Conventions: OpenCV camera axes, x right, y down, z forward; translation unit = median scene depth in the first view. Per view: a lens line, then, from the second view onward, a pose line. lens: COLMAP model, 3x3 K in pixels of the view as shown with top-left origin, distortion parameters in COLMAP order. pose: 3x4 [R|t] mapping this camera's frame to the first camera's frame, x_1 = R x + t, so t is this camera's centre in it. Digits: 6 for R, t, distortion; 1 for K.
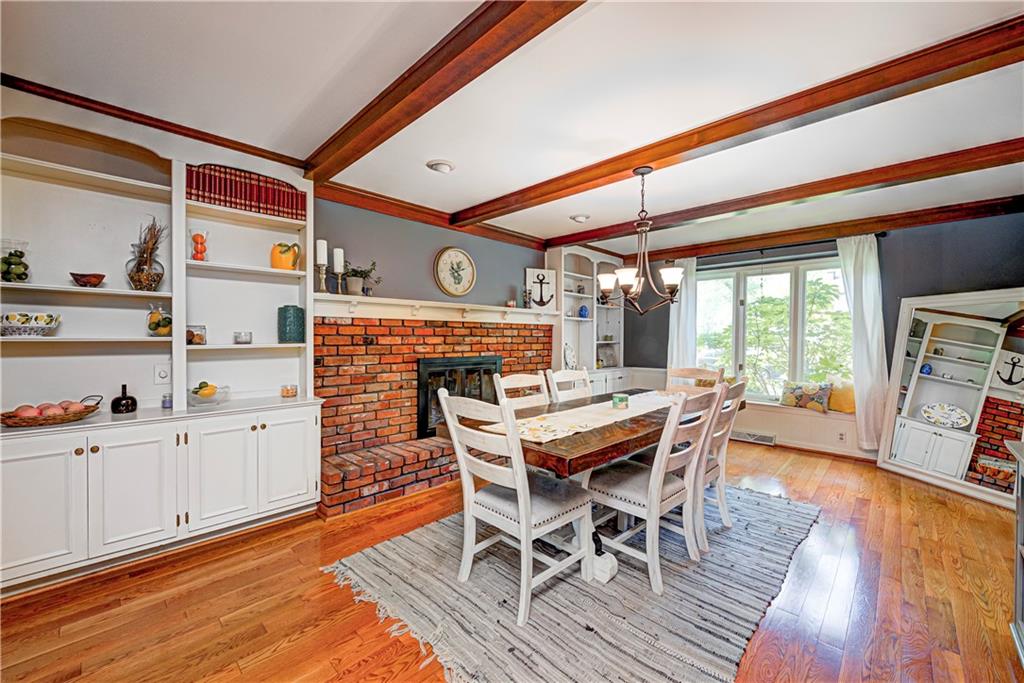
lens RADIAL K [[399.2, 0, 512.3], [0, 399.2, 339.2], [0, 0, 1]] dist [0.001217, -0.001699]
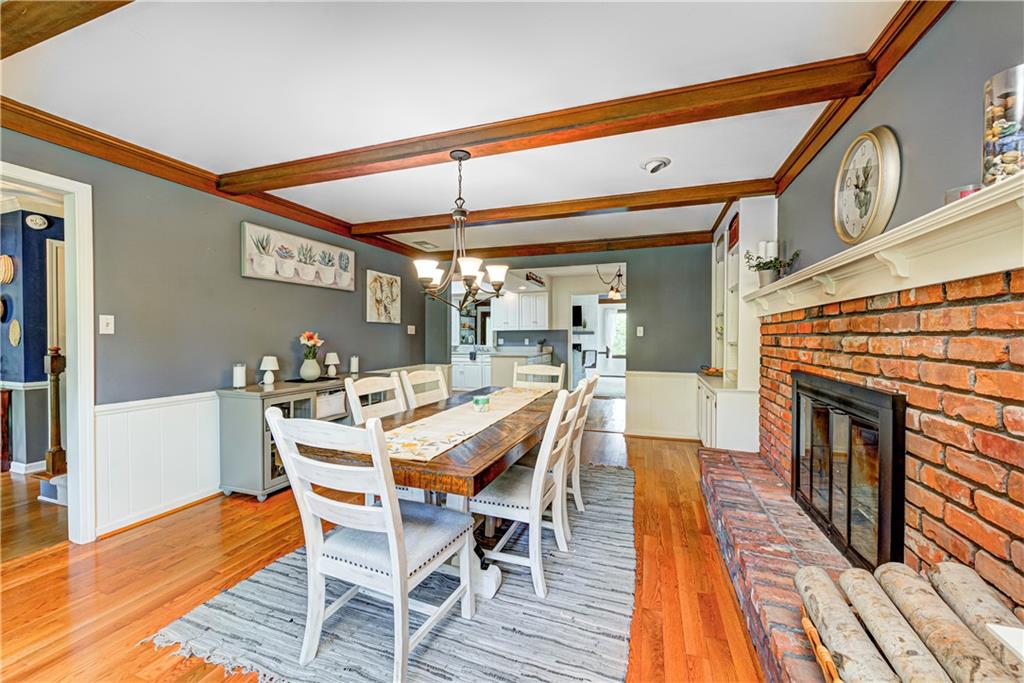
lens RADIAL K [[399.2, 0, 512.9], [0, 399.2, 339.3], [0, 0, 1]] dist [0.001217, -0.001699]
pose [[-0.906714, -0.001598, -0.421742, 0.330940], [-0.006659, 0.999922, 0.010529, -0.003661], [0.421693, 0.012355, -0.906655, 1.041115]]
